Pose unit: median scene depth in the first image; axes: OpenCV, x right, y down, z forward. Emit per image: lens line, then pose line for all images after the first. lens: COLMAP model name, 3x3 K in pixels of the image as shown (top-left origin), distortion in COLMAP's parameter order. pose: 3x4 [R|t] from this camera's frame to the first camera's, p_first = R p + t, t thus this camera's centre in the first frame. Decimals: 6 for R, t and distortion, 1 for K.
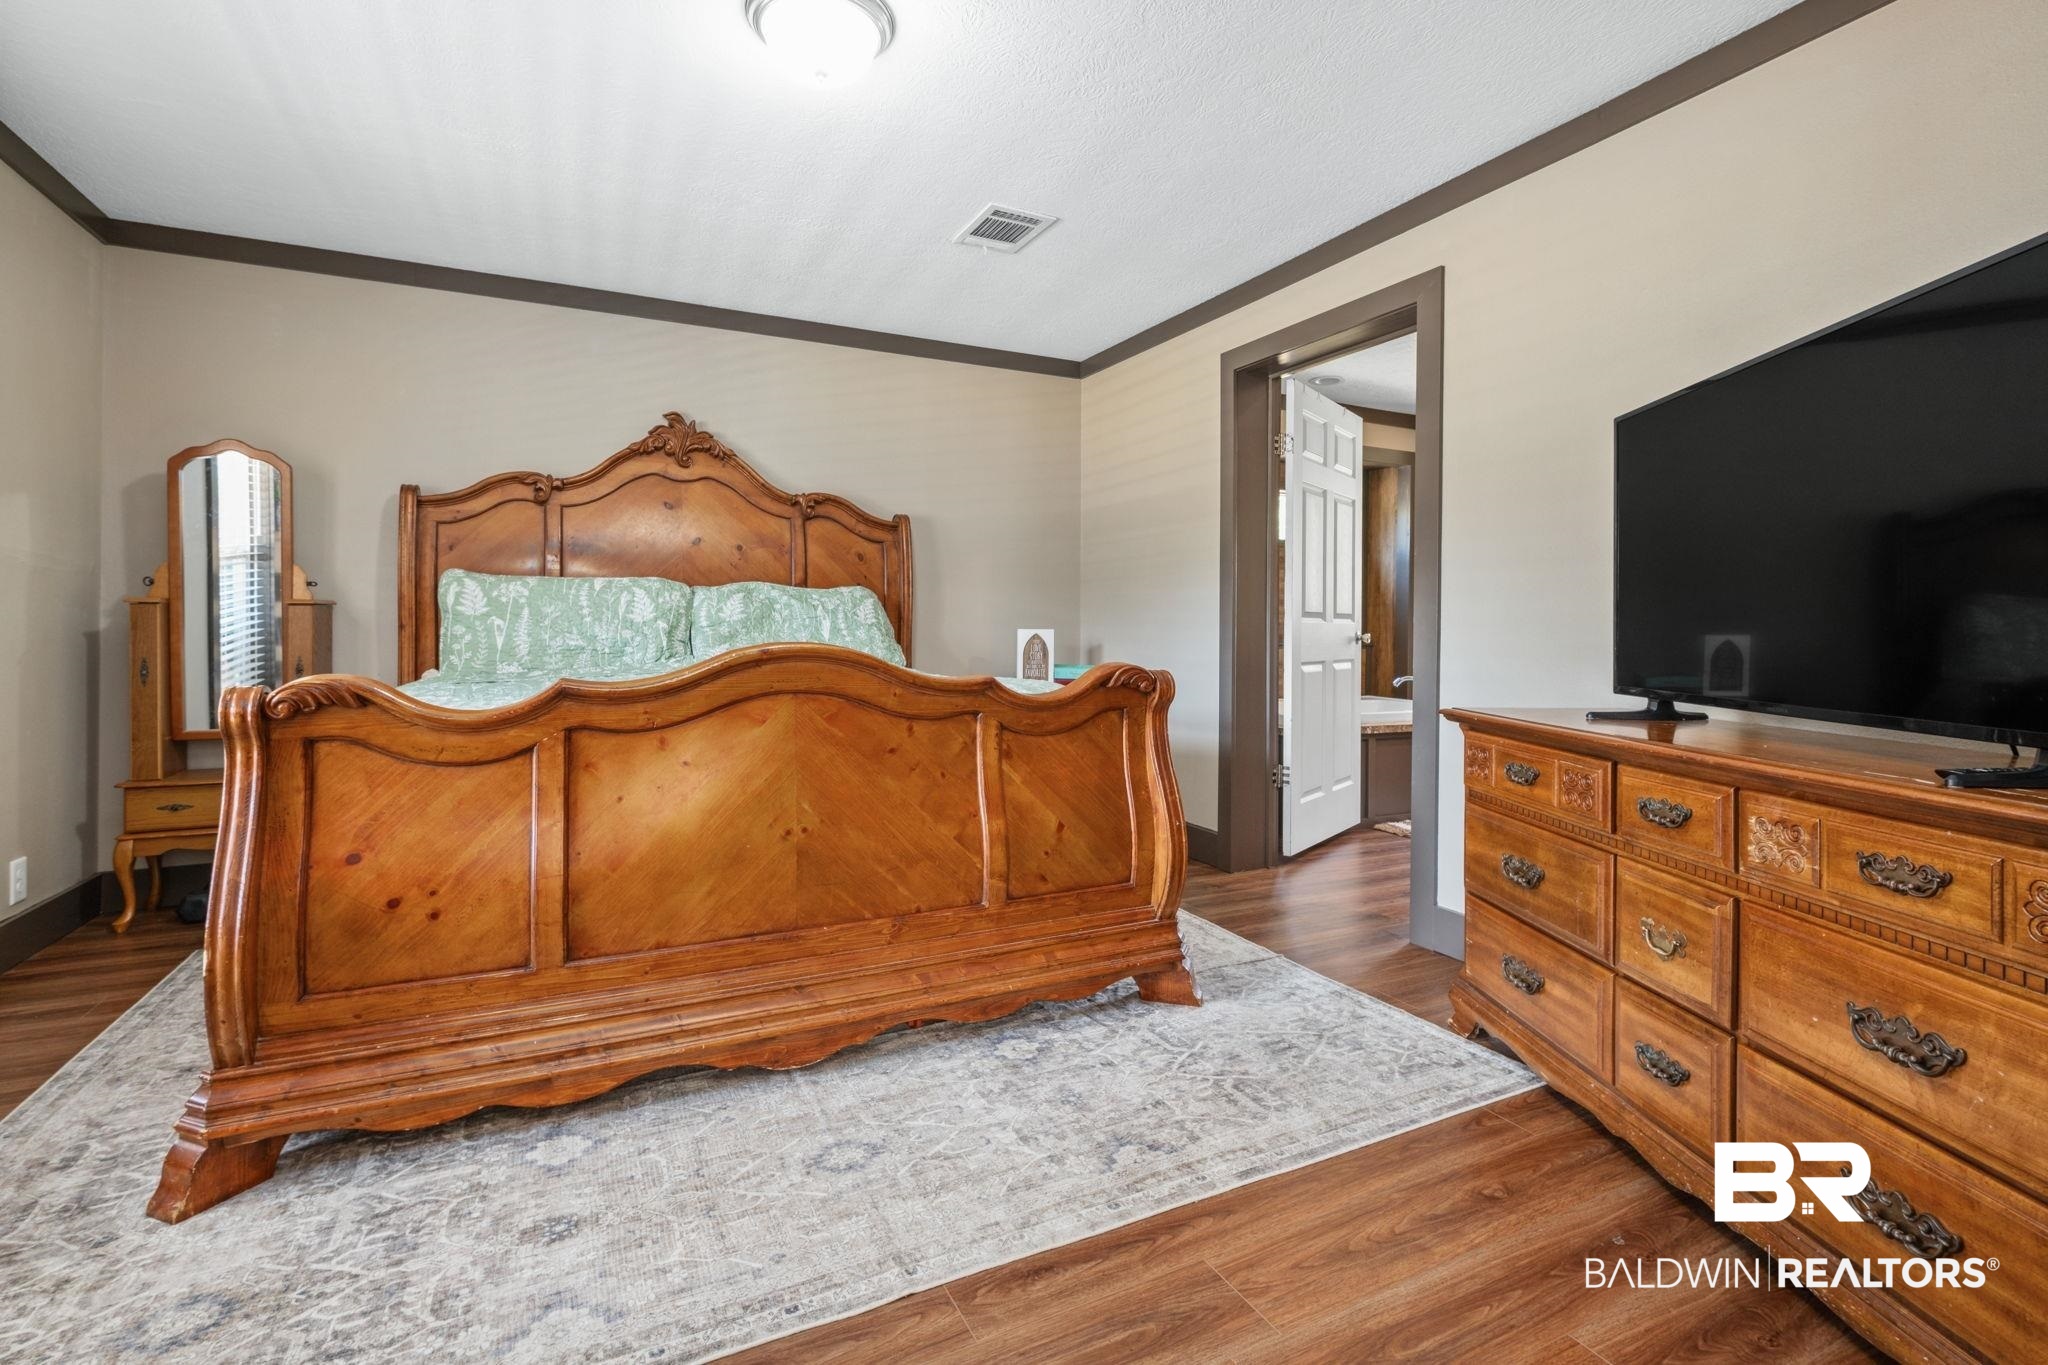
lens RADIAL K [[940.0, 0, 1016.8], [0, 940.0, 636.6], [0, 0, 1]] dist [-0.001213, -0.001114]
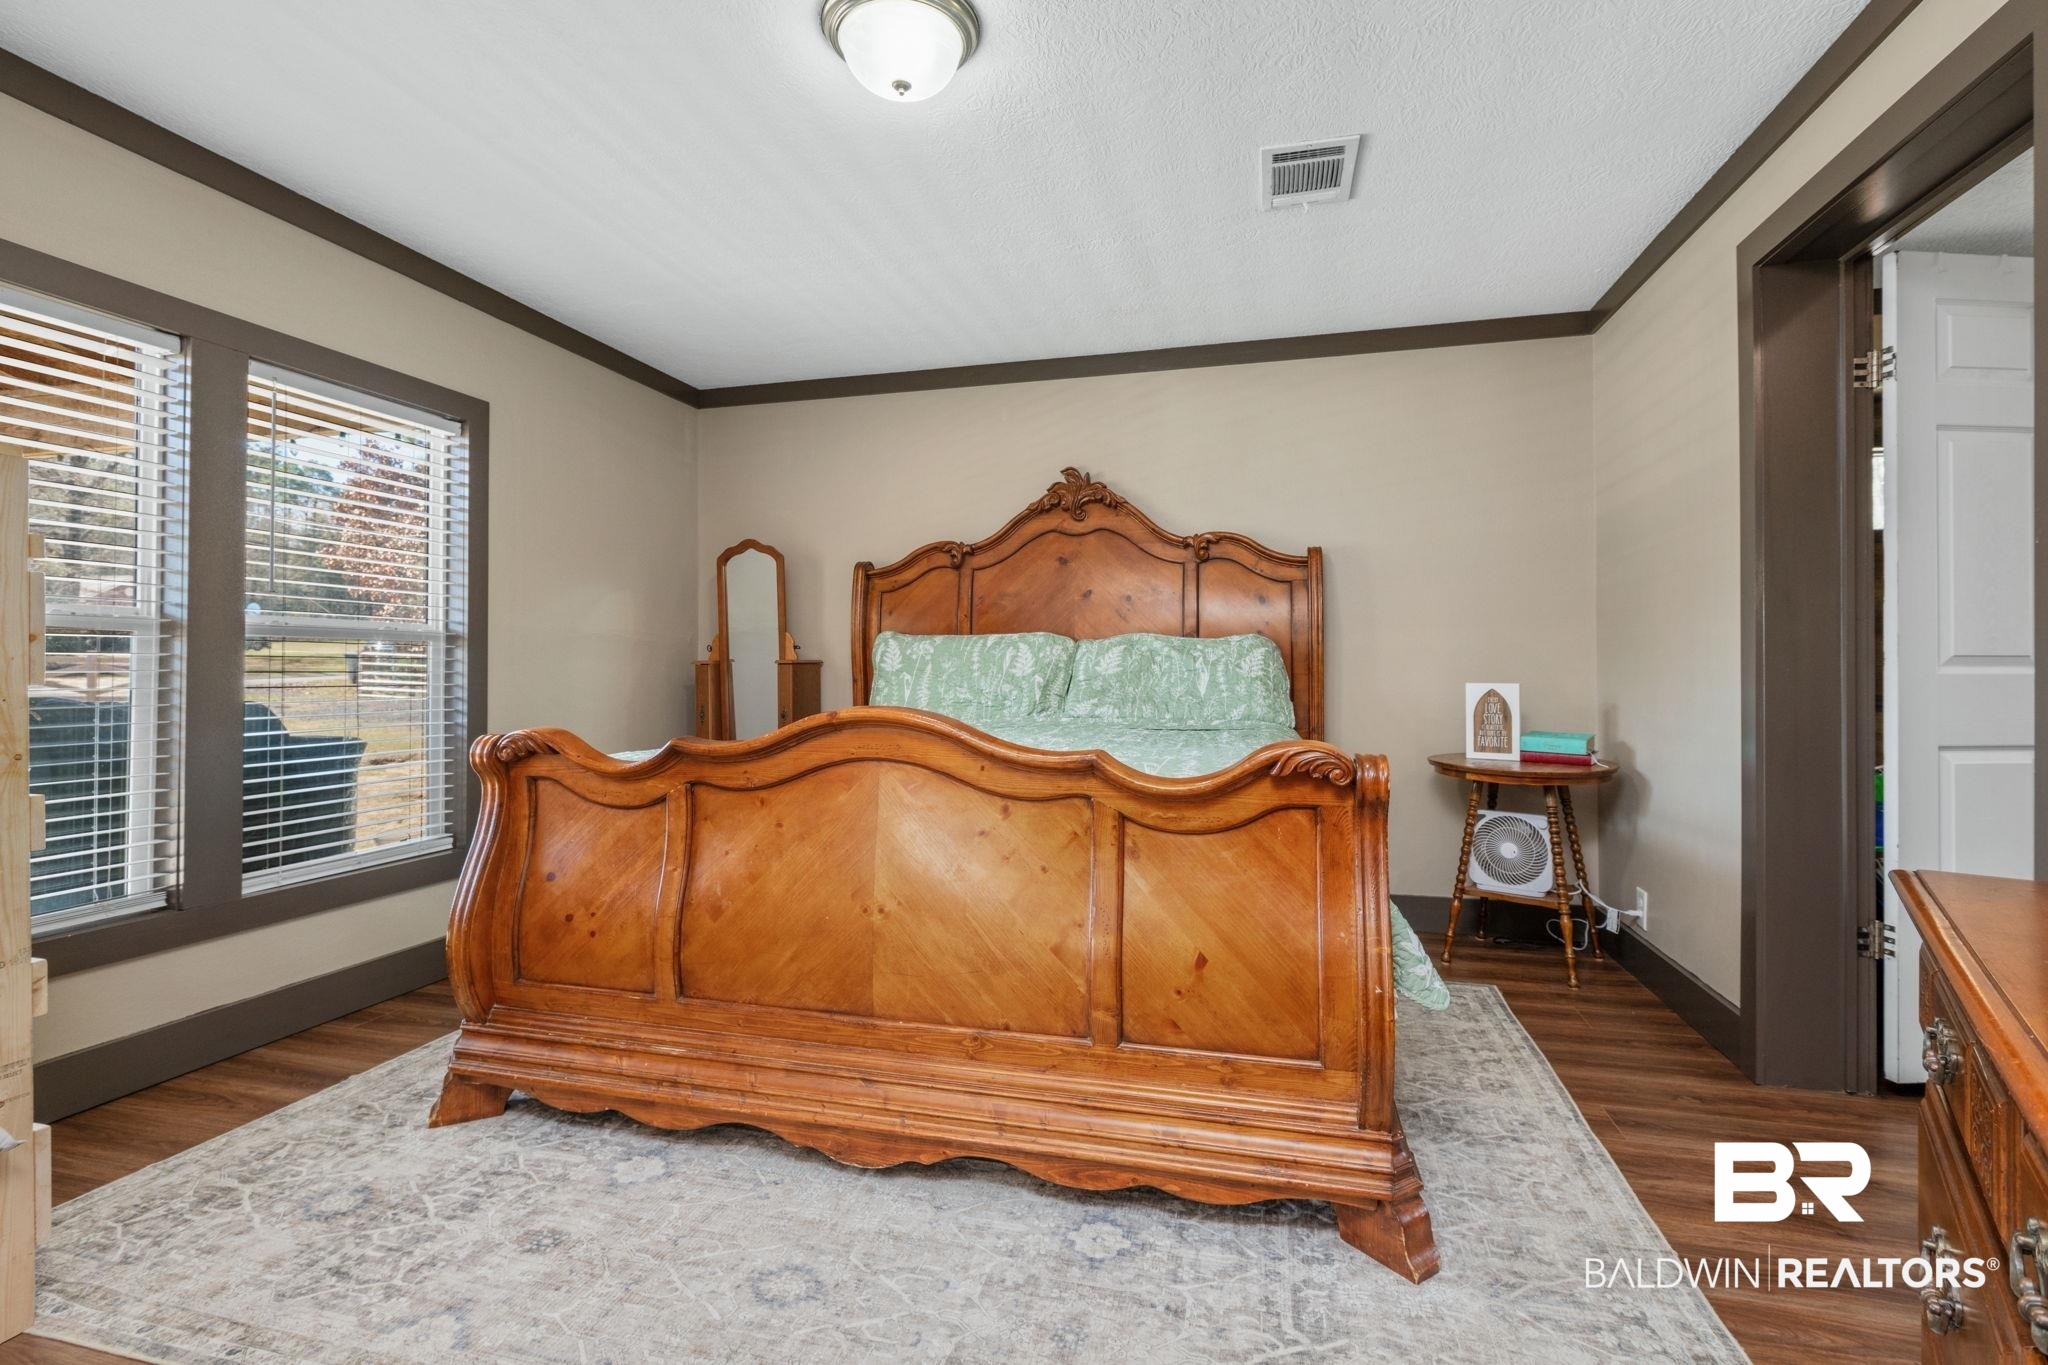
lens RADIAL K [[940.0, 0, 1023.1], [0, 940.0, 672.0], [0, 0, 1]] dist [-0.001213, -0.001114]
pose [[0.753049, -0.004359, -0.657950, 0.326359], [-0.001901, 0.999959, -0.008801, -0.013269], [0.657962, 0.007879, 0.753010, 0.266235]]
